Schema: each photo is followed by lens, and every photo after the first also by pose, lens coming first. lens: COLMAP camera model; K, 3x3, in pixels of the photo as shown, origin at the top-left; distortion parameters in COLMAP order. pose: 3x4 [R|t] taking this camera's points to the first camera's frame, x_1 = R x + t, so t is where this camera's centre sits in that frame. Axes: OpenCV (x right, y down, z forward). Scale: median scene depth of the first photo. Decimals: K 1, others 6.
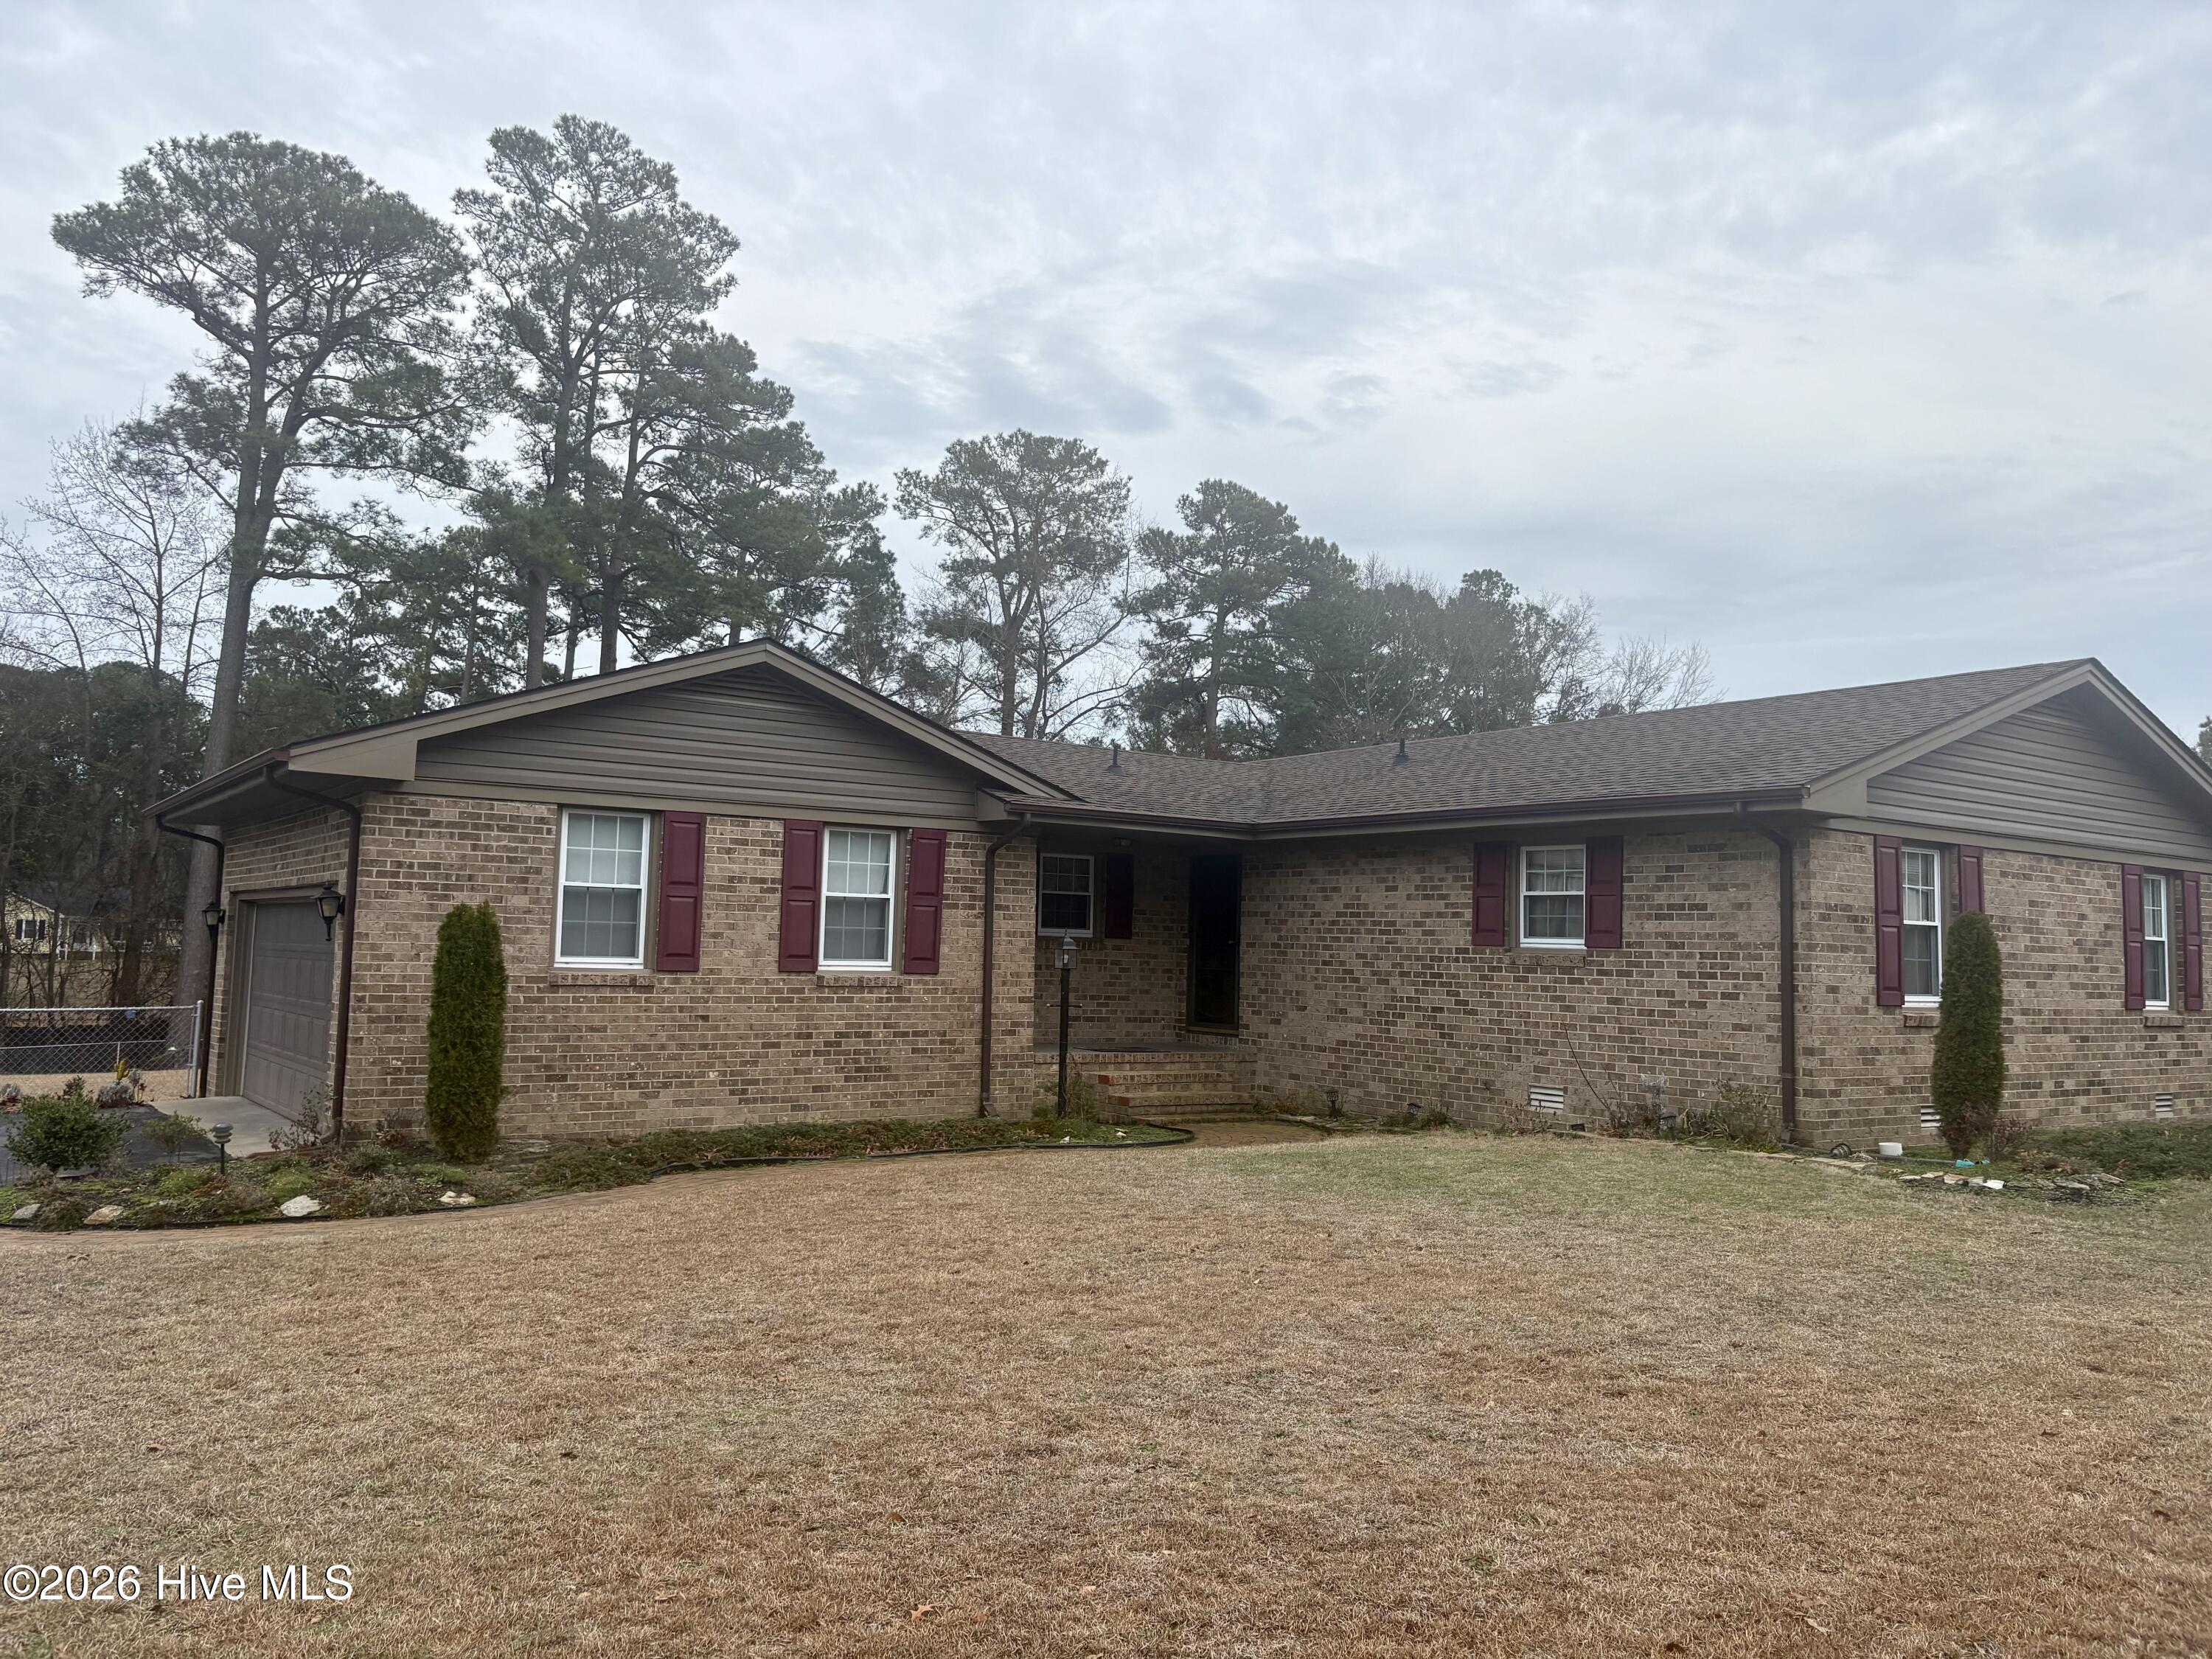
lens RADIAL K [[1664.6, 0, 1106.0], [0, 1664.6, 829.5], [0, 0, 1]] dist [0.127289, -0.216776]
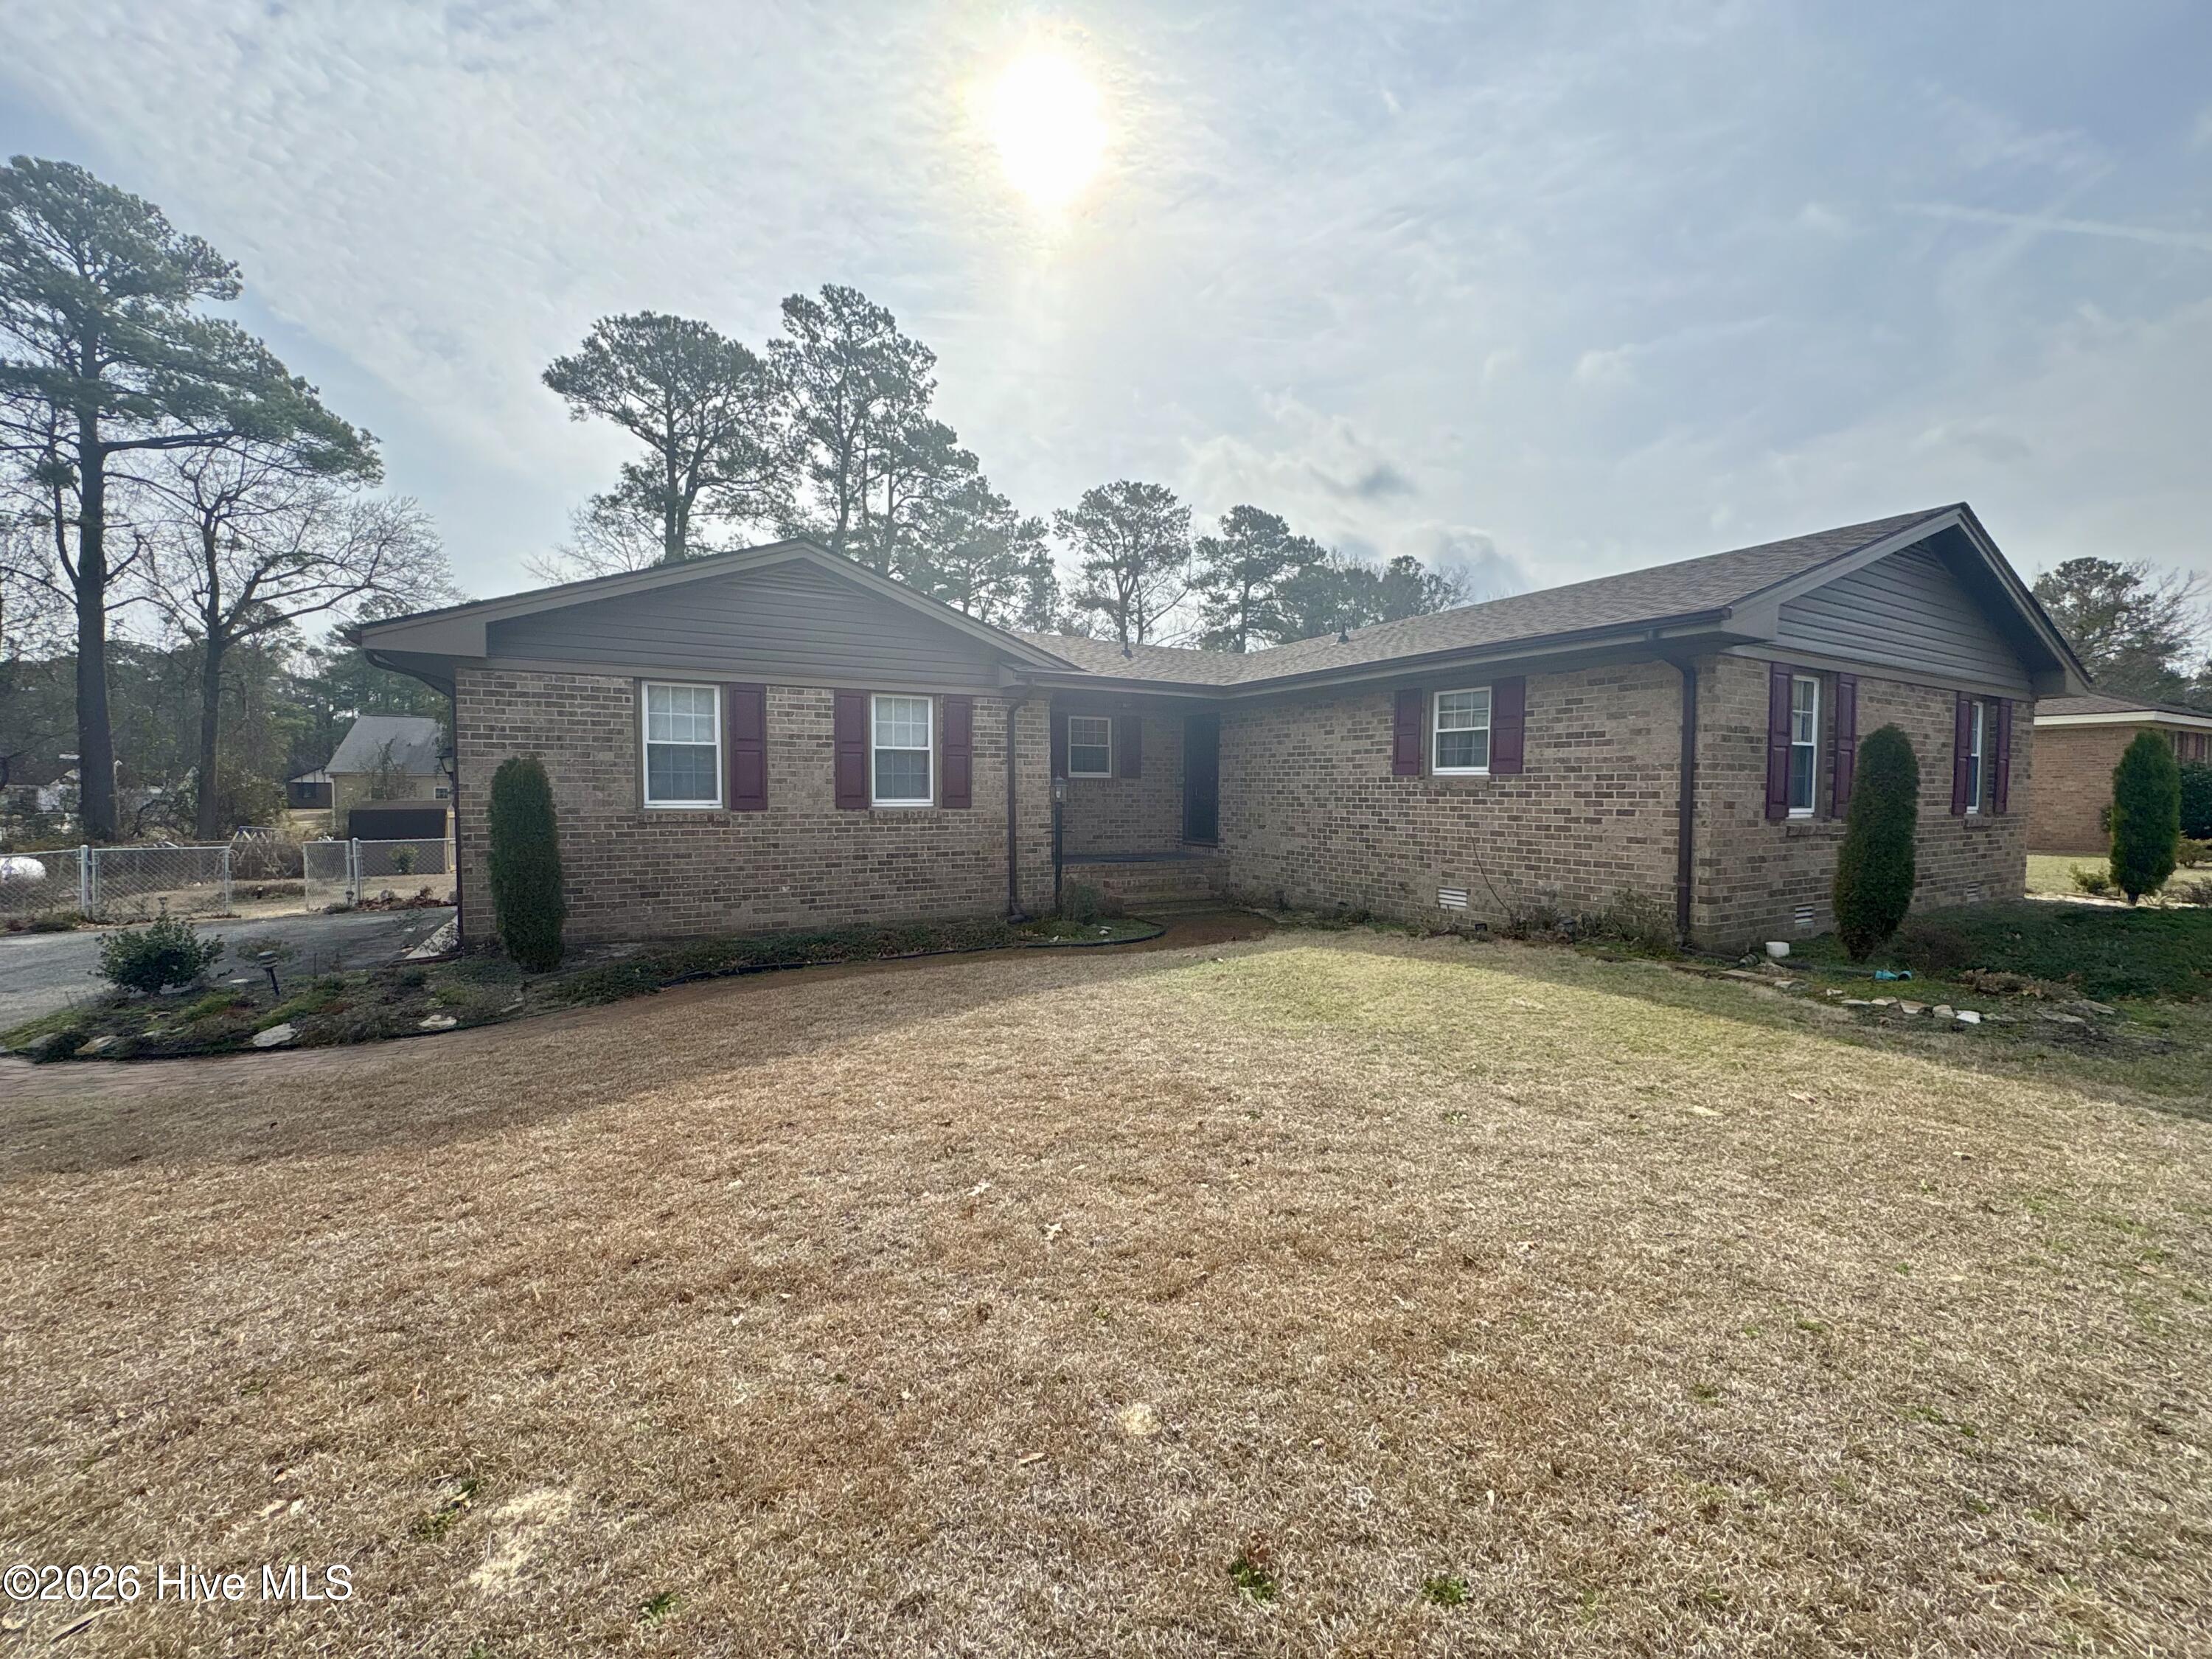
lens RADIAL K [[885.6, 0, 1106.0], [0, 885.6, 829.5], [0, 0, 1]] dist [0.003694, 0.000196]
pose [[0.994558, -0.017903, -0.102631, 0.027626], [0.030044, 0.992558, 0.118008, 0.009484], [0.099754, -0.120450, 0.987695, 0.121387]]
